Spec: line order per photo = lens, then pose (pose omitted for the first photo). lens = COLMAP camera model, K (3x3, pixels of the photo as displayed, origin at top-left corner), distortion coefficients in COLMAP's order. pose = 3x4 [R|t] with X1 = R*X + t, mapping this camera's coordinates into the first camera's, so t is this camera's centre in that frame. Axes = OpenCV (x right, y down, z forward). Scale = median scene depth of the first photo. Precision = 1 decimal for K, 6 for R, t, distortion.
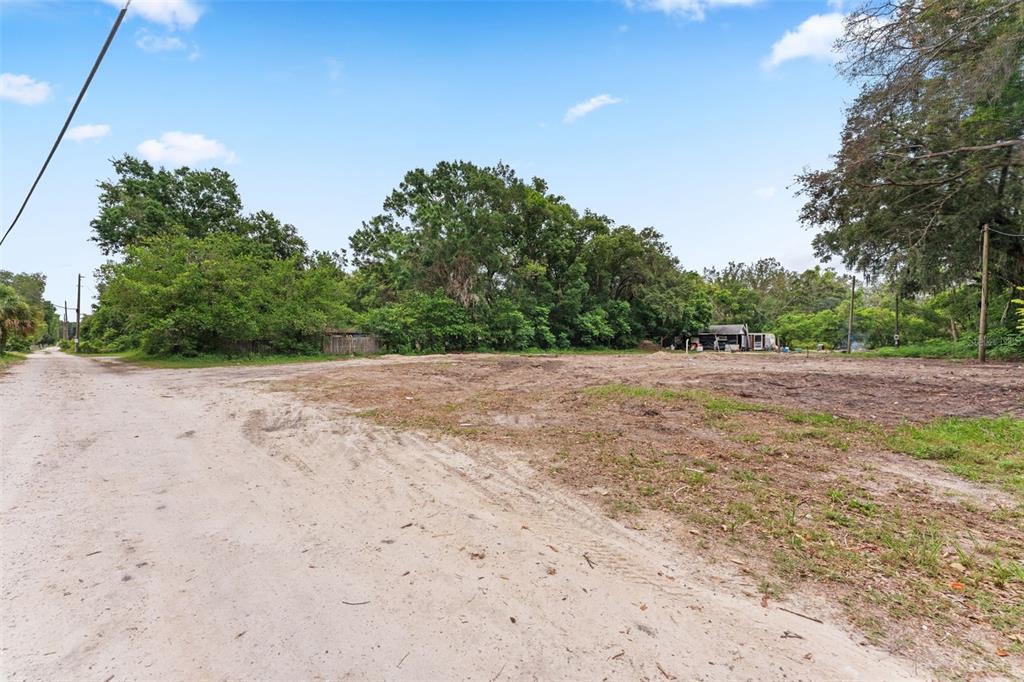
lens RADIAL K [[389.3, 0, 510.5], [0, 389.3, 347.1], [0, 0, 1]] dist [0.002647, -0.000923]
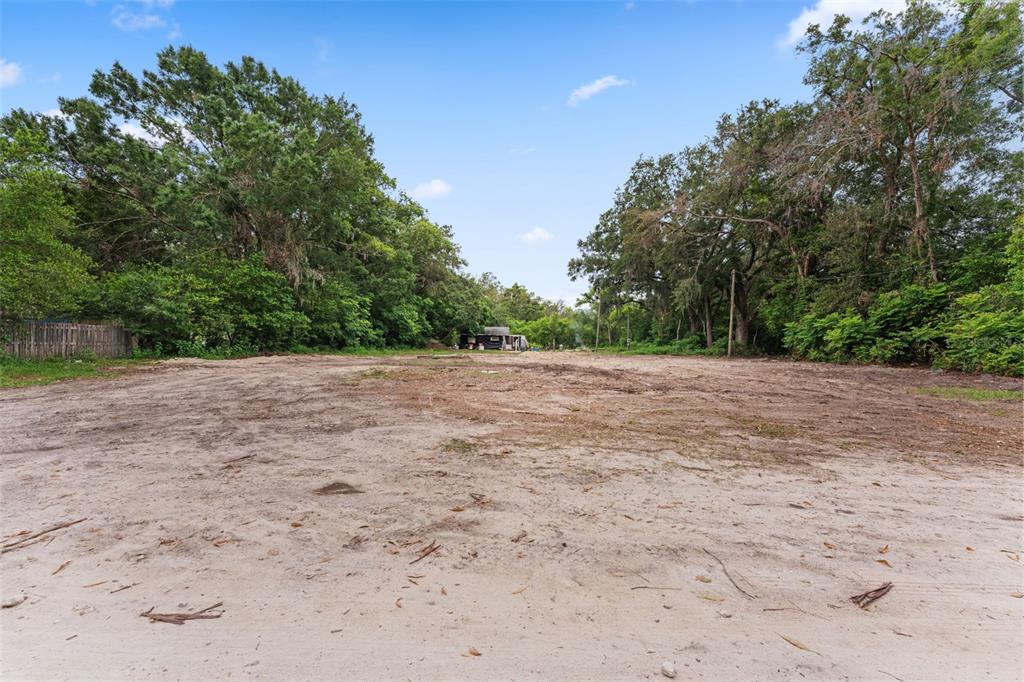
lens RADIAL K [[389.3, 0, 520.7], [0, 389.3, 345.8], [0, 0, 1]] dist [0.002647, -0.000923]
pose [[0.758245, 0.005912, 0.651943, -0.239034], [-0.005473, 0.999981, -0.002703, 0.000697], [-0.651947, -0.001519, 0.758263, 0.202797]]
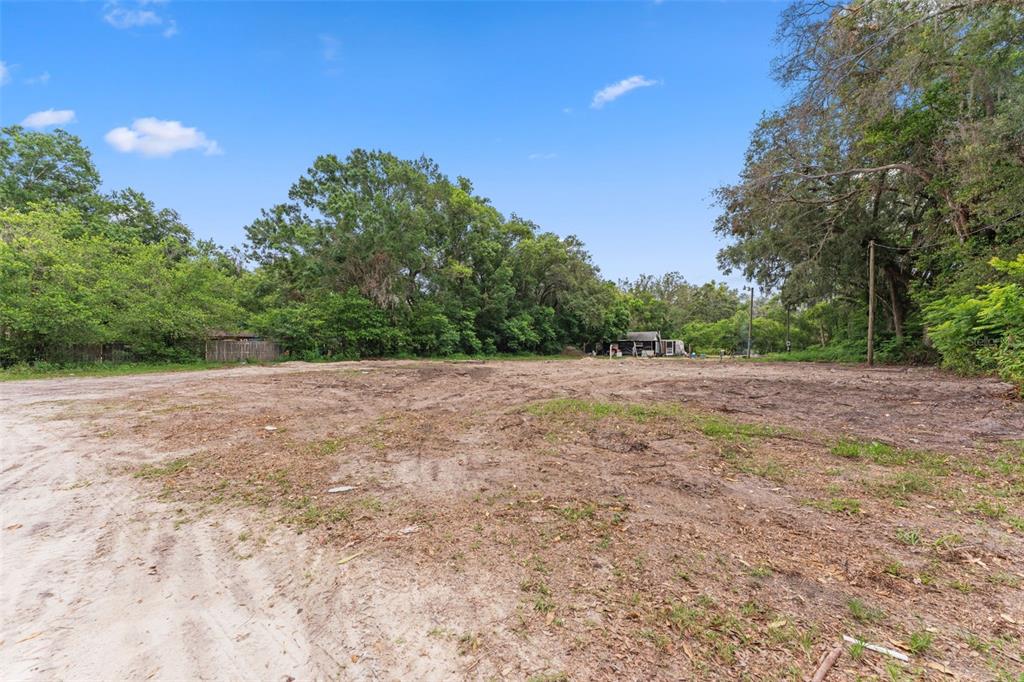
lens RADIAL K [[389.3, 0, 501.3], [0, 389.3, 345.8], [0, 0, 1]] dist [0.002647, -0.000923]
pose [[0.985640, 0.001962, 0.168847, 0.002006], [0.001281, 0.999817, -0.019096, 0.001121], [-0.168854, 0.019038, 0.985457, 0.053059]]
